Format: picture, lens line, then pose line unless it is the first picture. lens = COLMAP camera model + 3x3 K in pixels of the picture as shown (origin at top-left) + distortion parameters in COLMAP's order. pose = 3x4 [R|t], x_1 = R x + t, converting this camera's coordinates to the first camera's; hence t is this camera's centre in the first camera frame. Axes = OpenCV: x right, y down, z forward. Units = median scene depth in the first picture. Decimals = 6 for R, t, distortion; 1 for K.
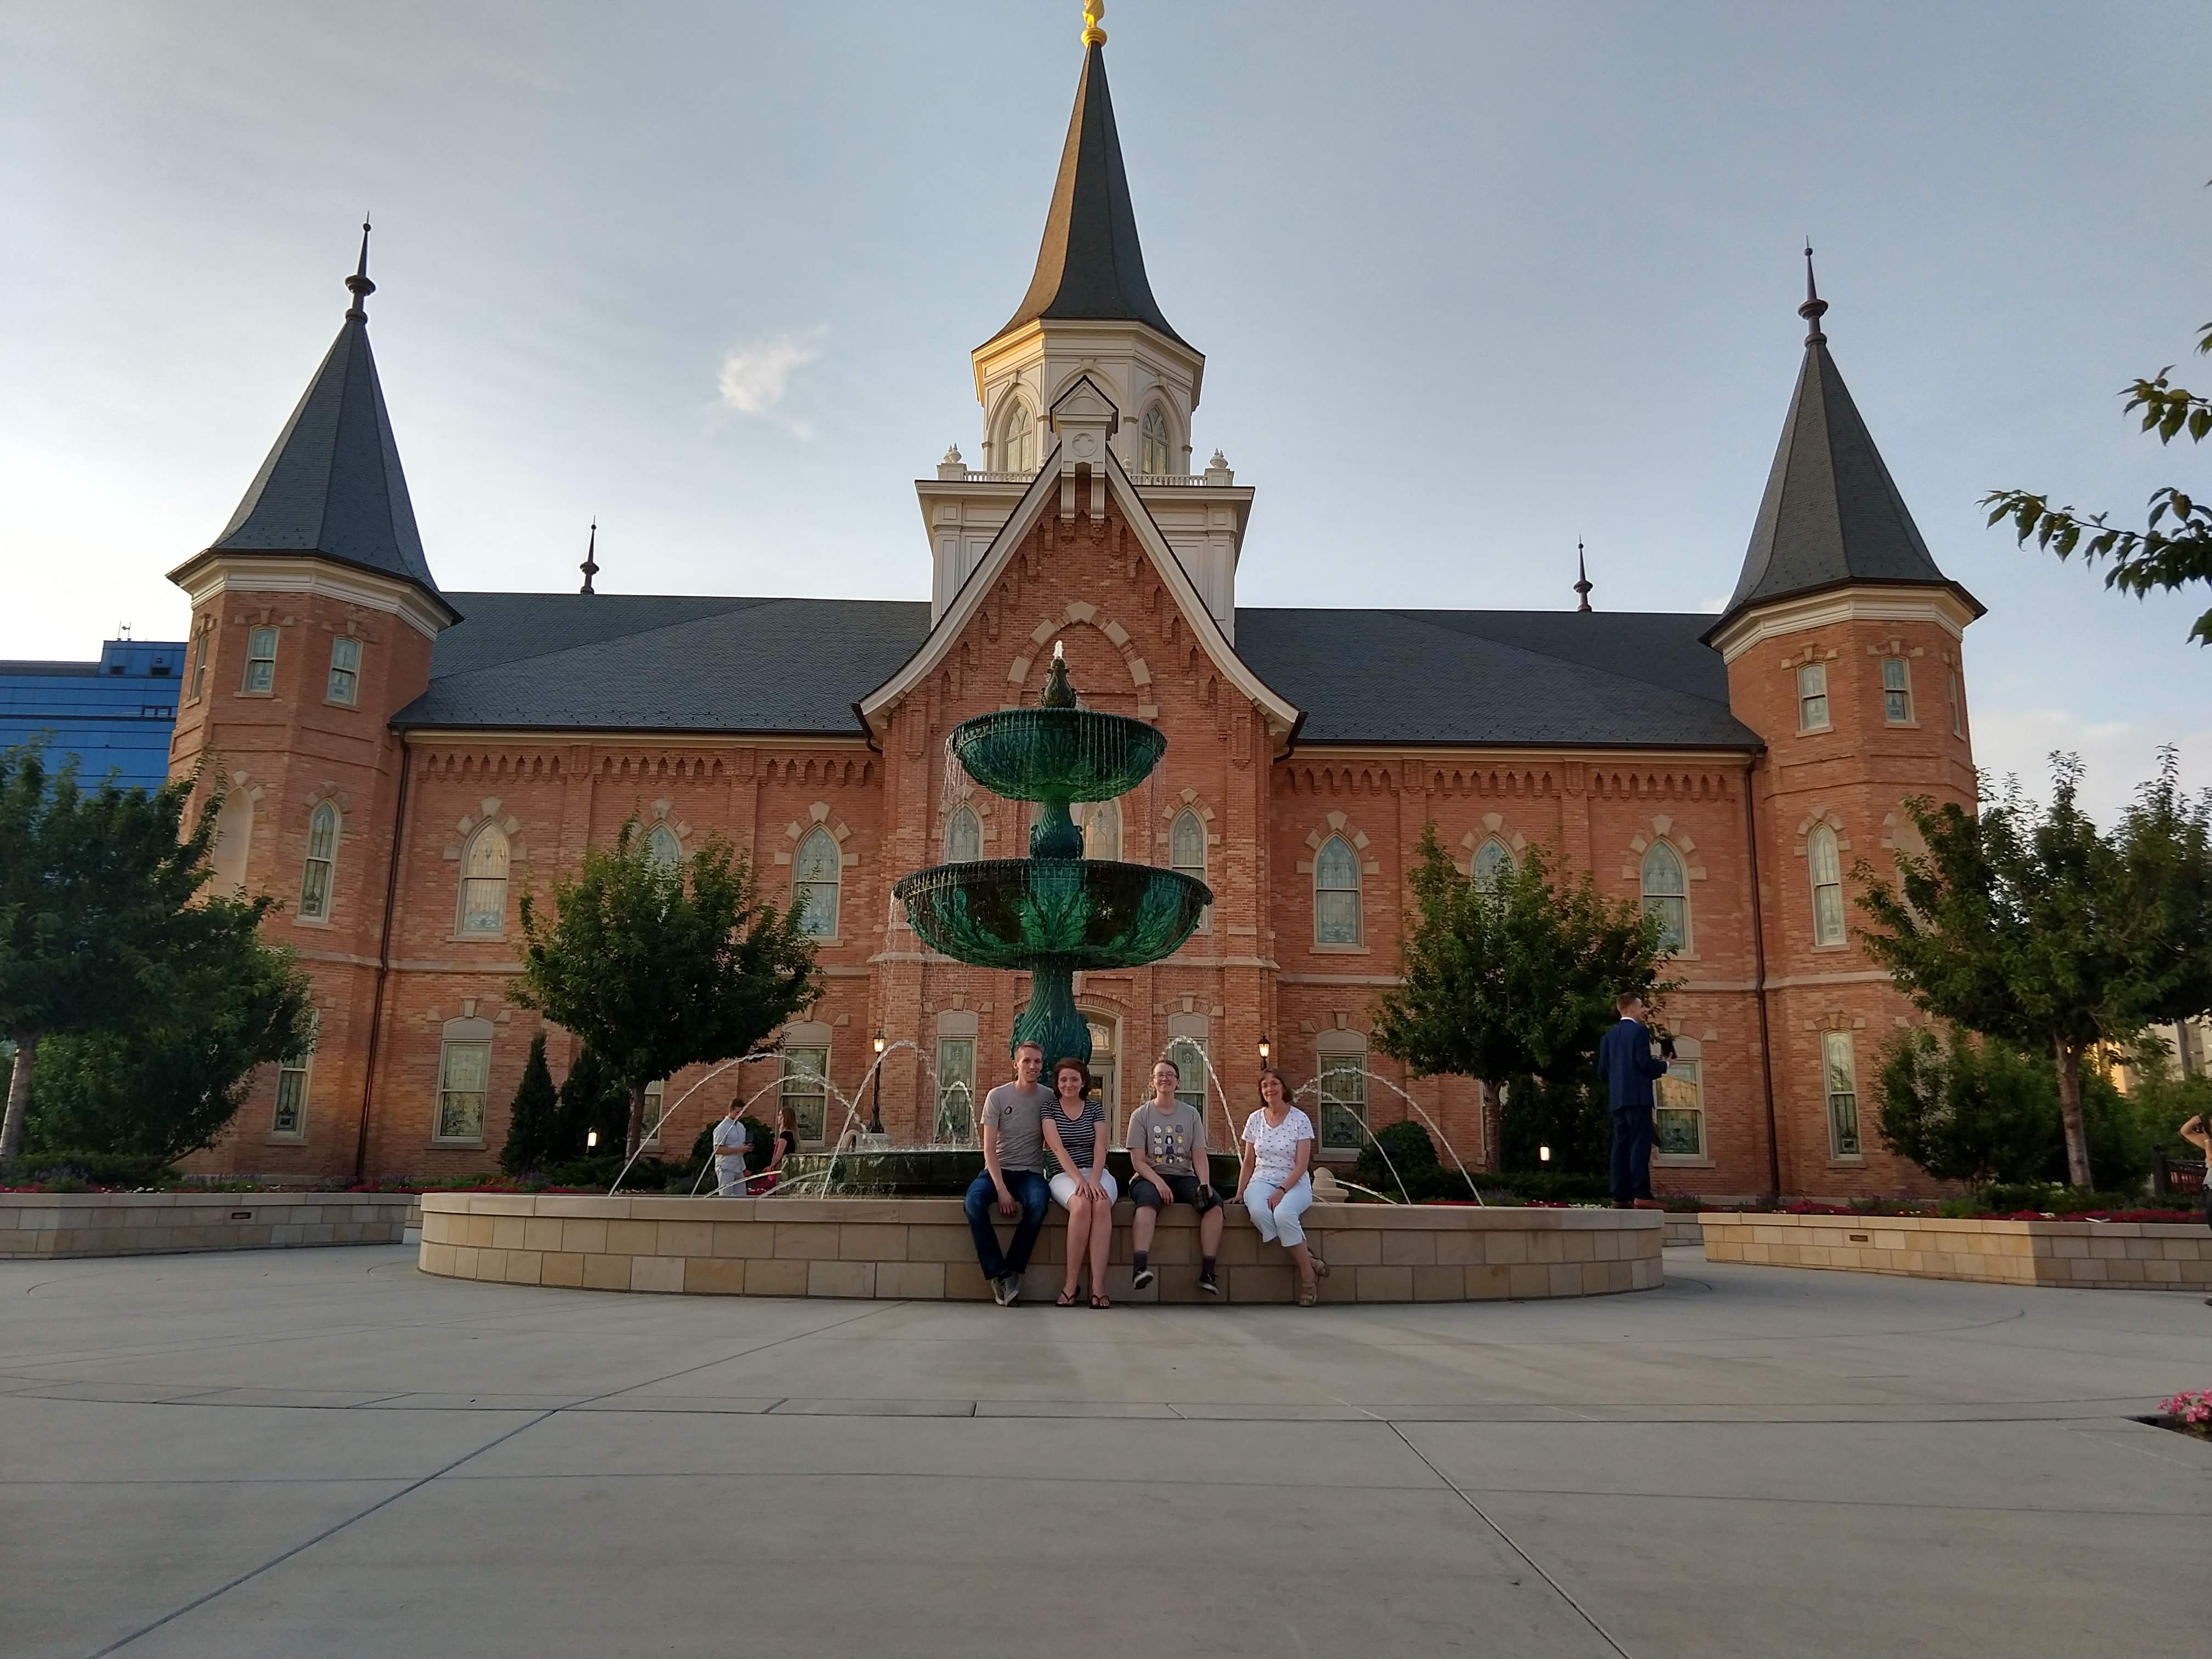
lens RADIAL K [[1645.6, 0, 1099.0], [0, 1645.6, 834.8], [0, 0, 1]] dist [0.030920, -0.013105]
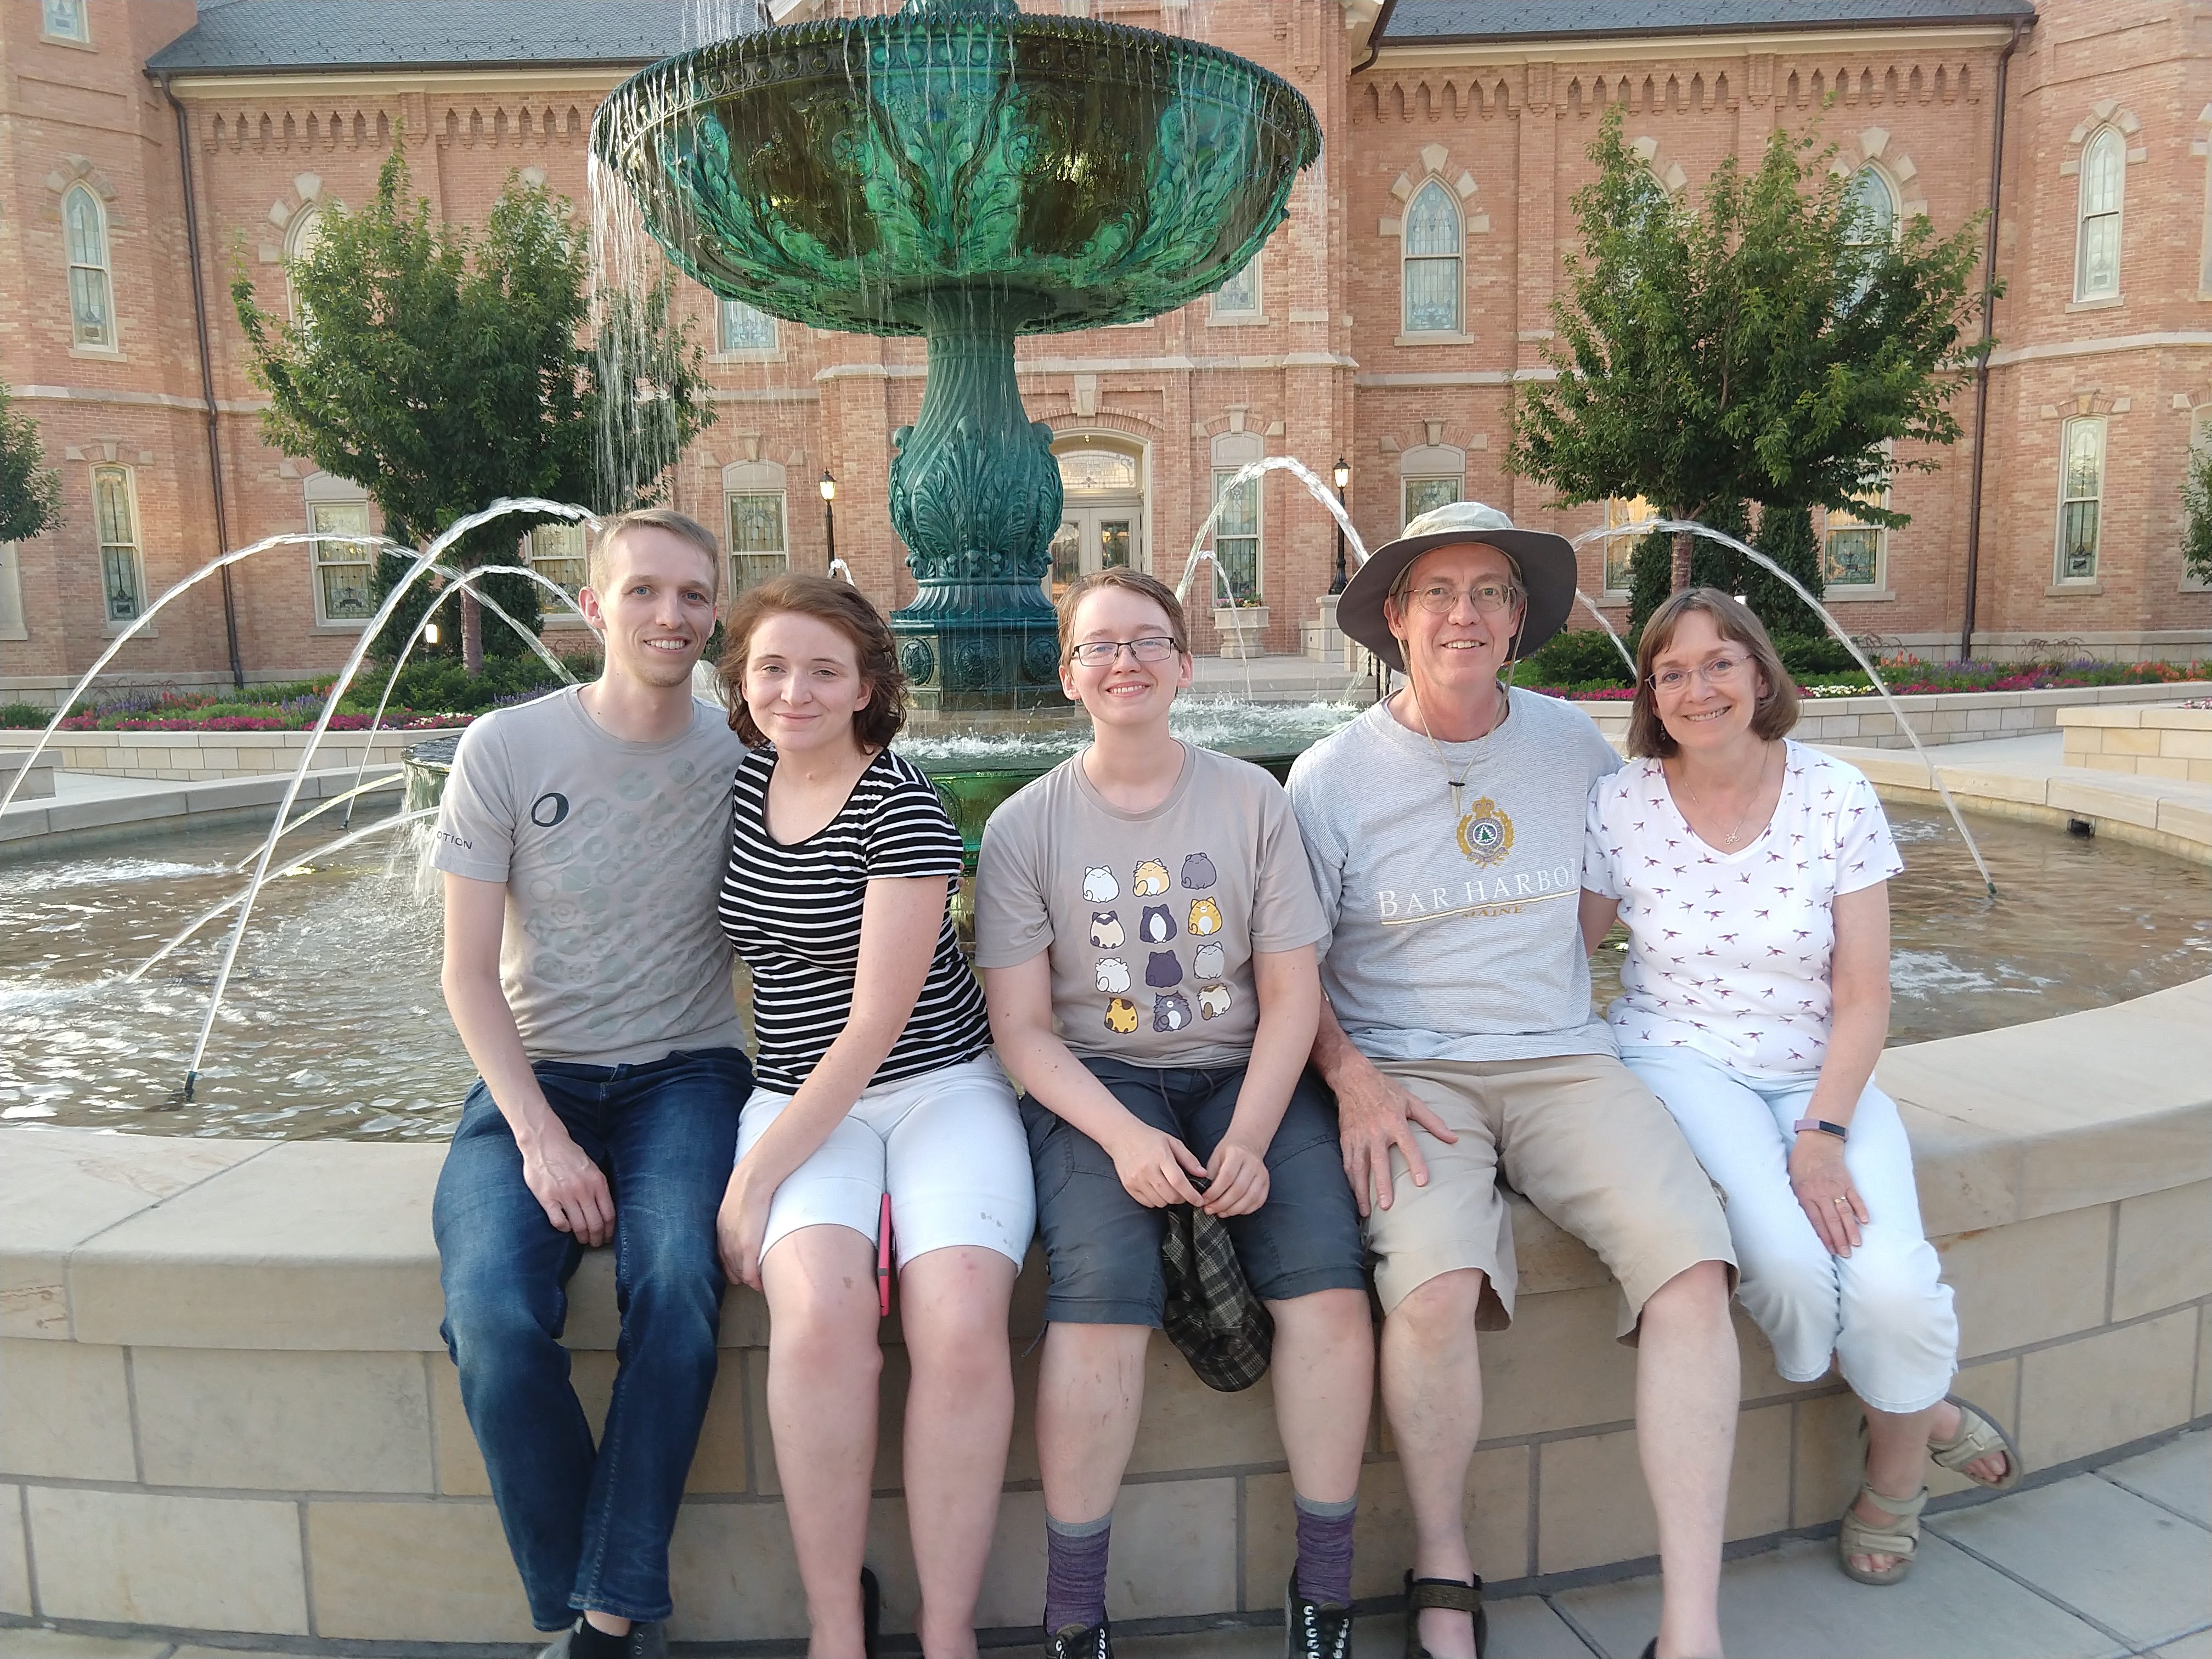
lens RADIAL K [[1645.6, 0, 1104.2], [0, 1645.6, 837.9], [0, 0, 1]] dist [0.030920, -0.013105]
pose [[0.999040, -0.033747, -0.027936, 0.006719], [0.041172, 0.941154, 0.335461, 0.024274], [0.014972, -0.336289, 0.941640, 0.198370]]
